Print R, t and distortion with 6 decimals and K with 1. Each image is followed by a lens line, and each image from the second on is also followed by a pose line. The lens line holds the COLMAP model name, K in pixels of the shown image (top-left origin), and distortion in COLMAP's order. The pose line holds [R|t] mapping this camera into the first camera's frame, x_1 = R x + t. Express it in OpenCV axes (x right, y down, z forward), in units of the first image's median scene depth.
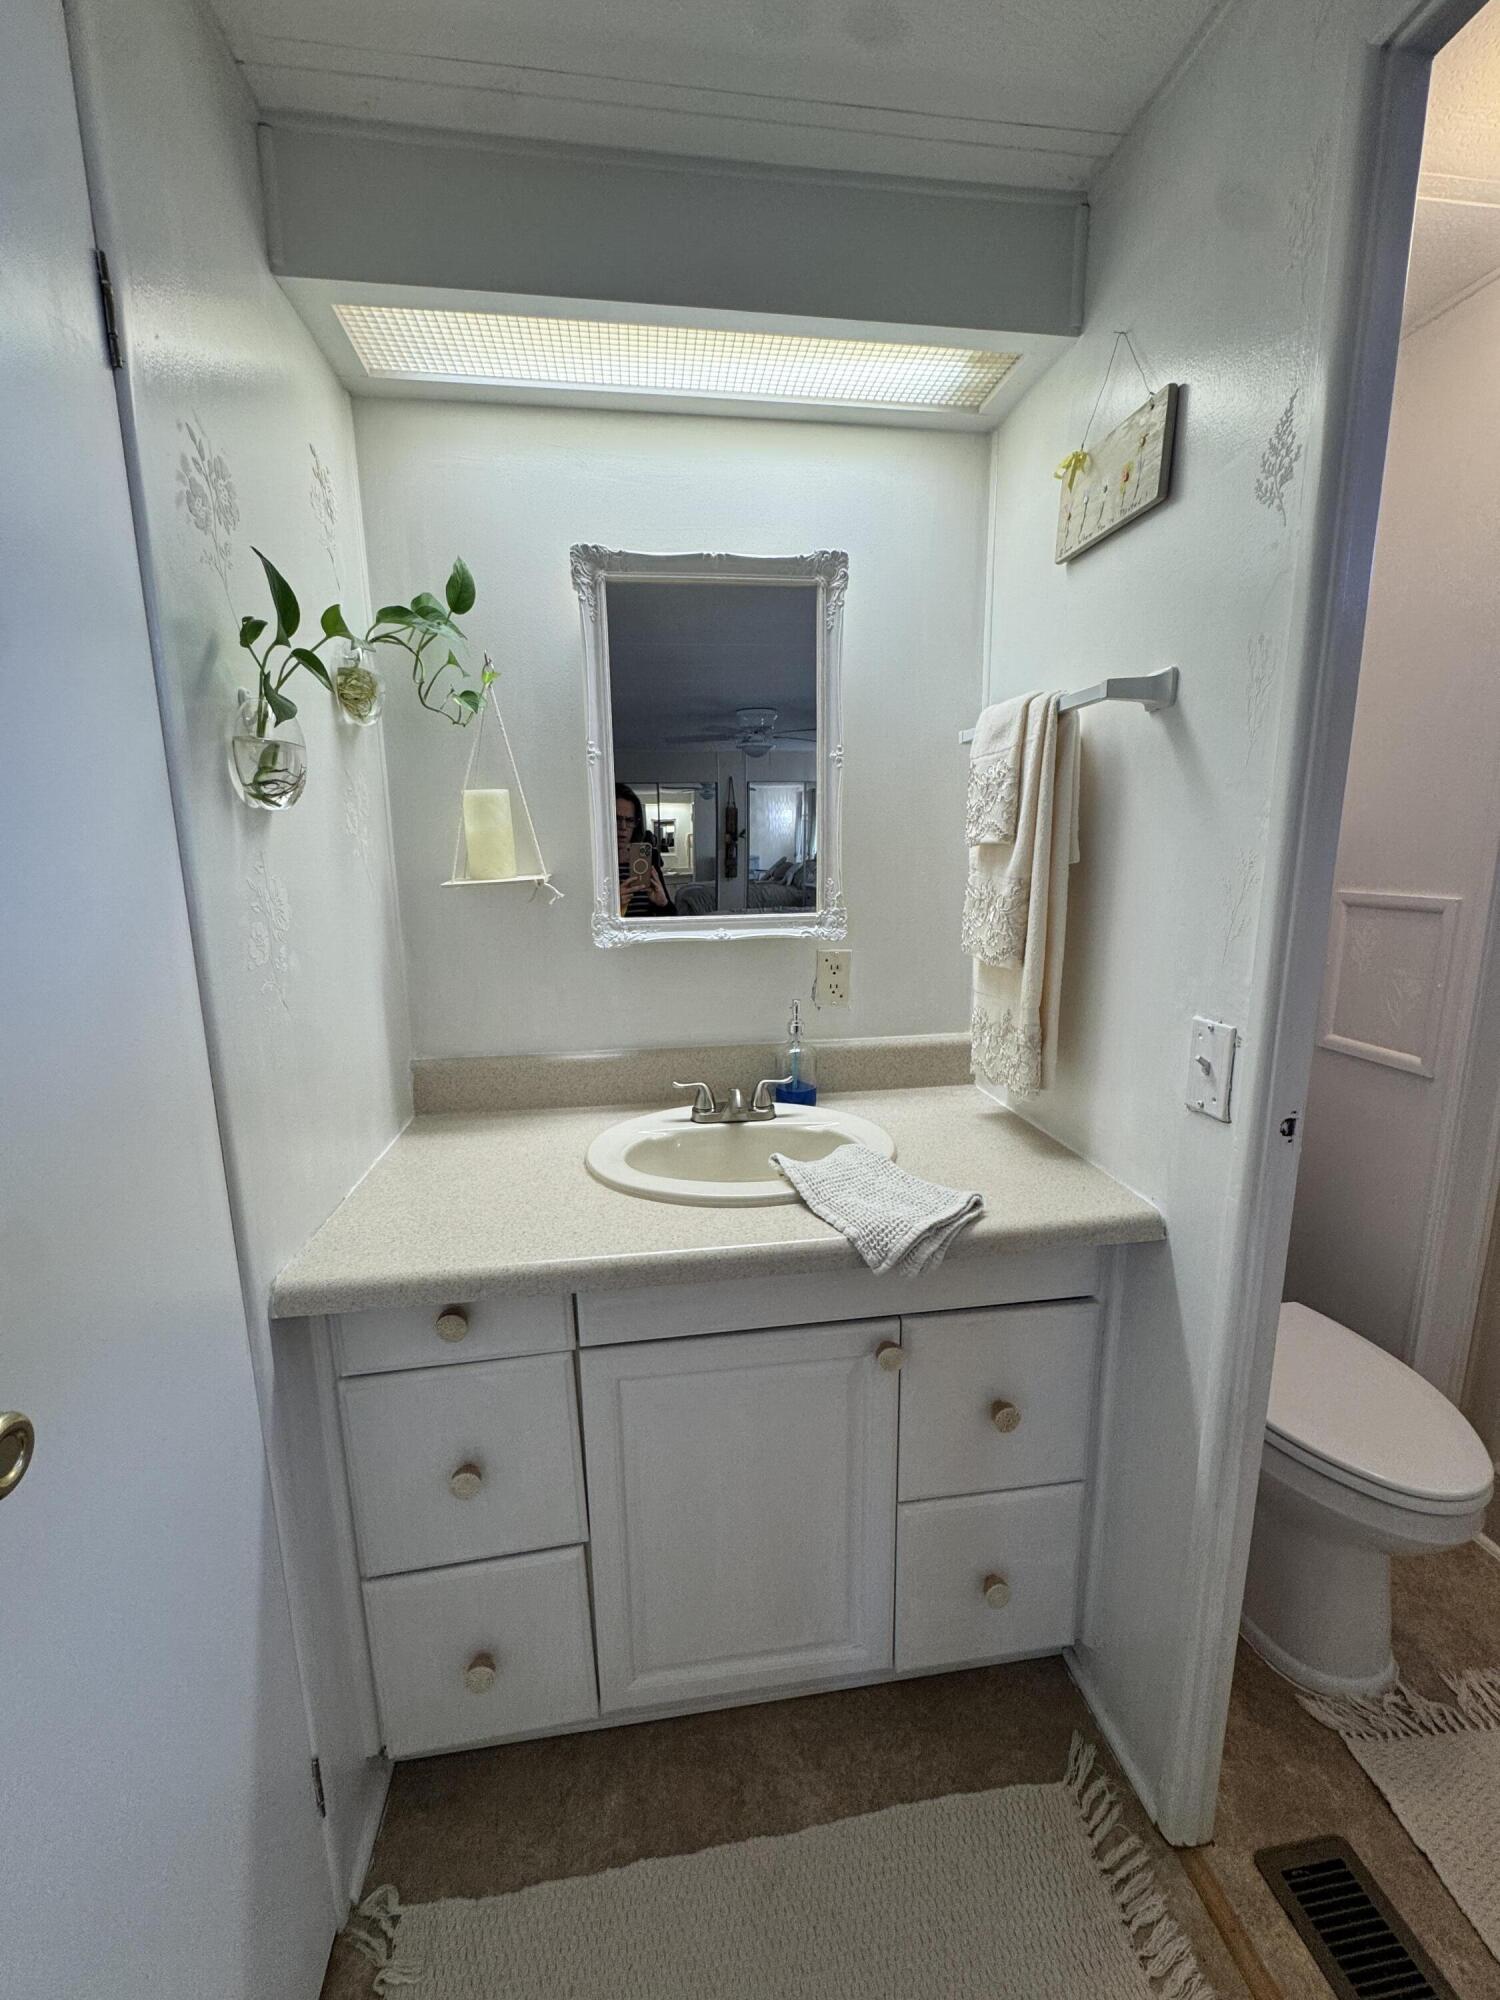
lens RADIAL K [[796.9, 0, 750.0], [0, 796.9, 1000.0], [0, 0, 1]] dist [-0.003621, 0.000560]
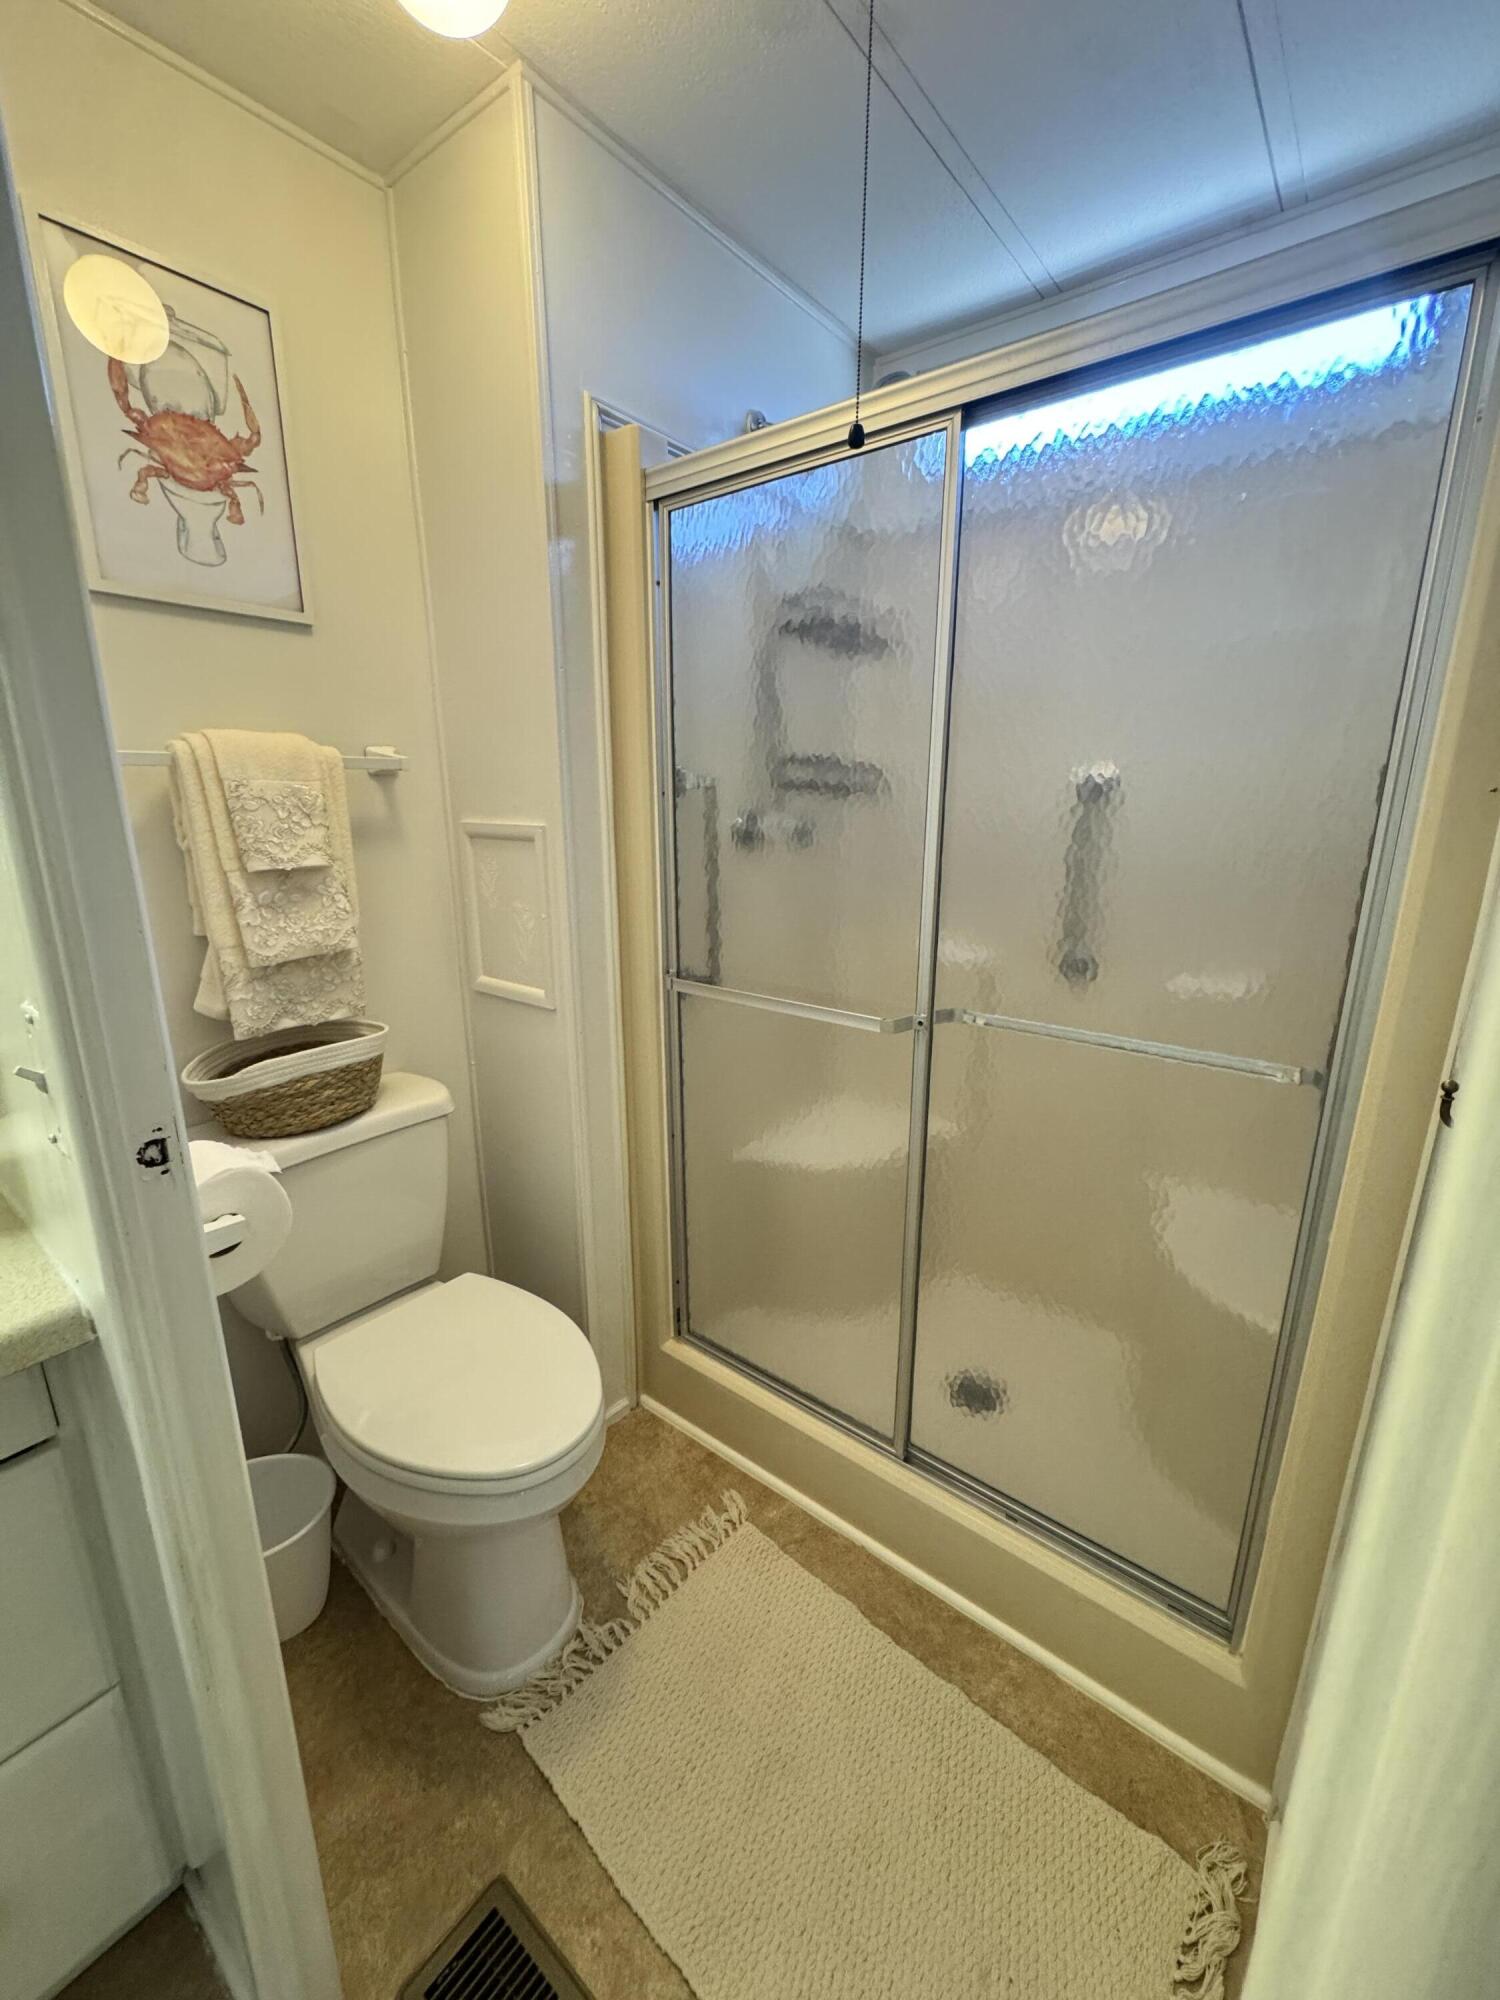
lens RADIAL K [[796.9, 0, 750.0], [0, 796.9, 1000.0], [0, 0, 1]] dist [-0.003621, 0.000560]
pose [[0.727360, -0.154169, 0.668715, 0.433264], [0.116524, 0.988035, 0.101045, 0.017357], [-0.676292, 0.004425, 0.736621, 0.123372]]
